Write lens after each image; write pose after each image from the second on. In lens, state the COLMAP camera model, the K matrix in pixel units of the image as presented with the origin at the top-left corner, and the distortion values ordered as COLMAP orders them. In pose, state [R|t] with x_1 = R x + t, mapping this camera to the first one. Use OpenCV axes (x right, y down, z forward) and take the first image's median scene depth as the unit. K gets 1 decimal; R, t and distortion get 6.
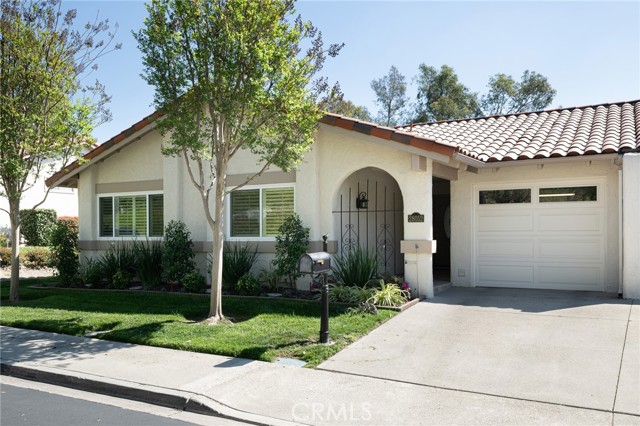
lens RADIAL K [[424.9, 0, 320.2], [0, 424.9, 215.5], [0, 0, 1]] dist [-0.006585, -0.001438]
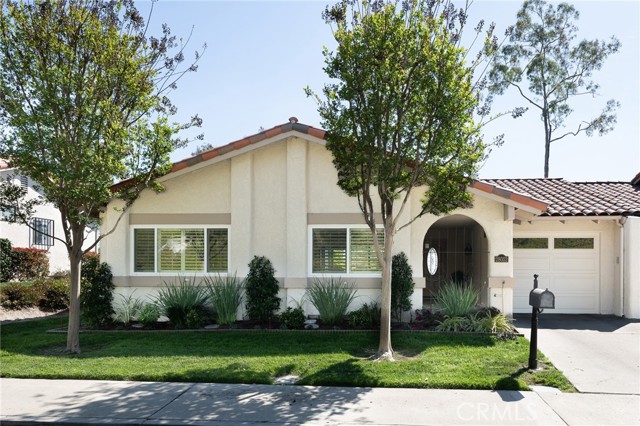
lens RADIAL K [[360.5, 0, 320.1], [0, 360.5, 248.0], [0, 0, 1]] dist [0.003348, -0.000373]
pose [[0.939895, 0.029289, 0.340204, -0.560117], [-0.023313, 0.999494, -0.021642, 0.008633], [-0.340666, 0.012410, 0.940102, 0.188197]]
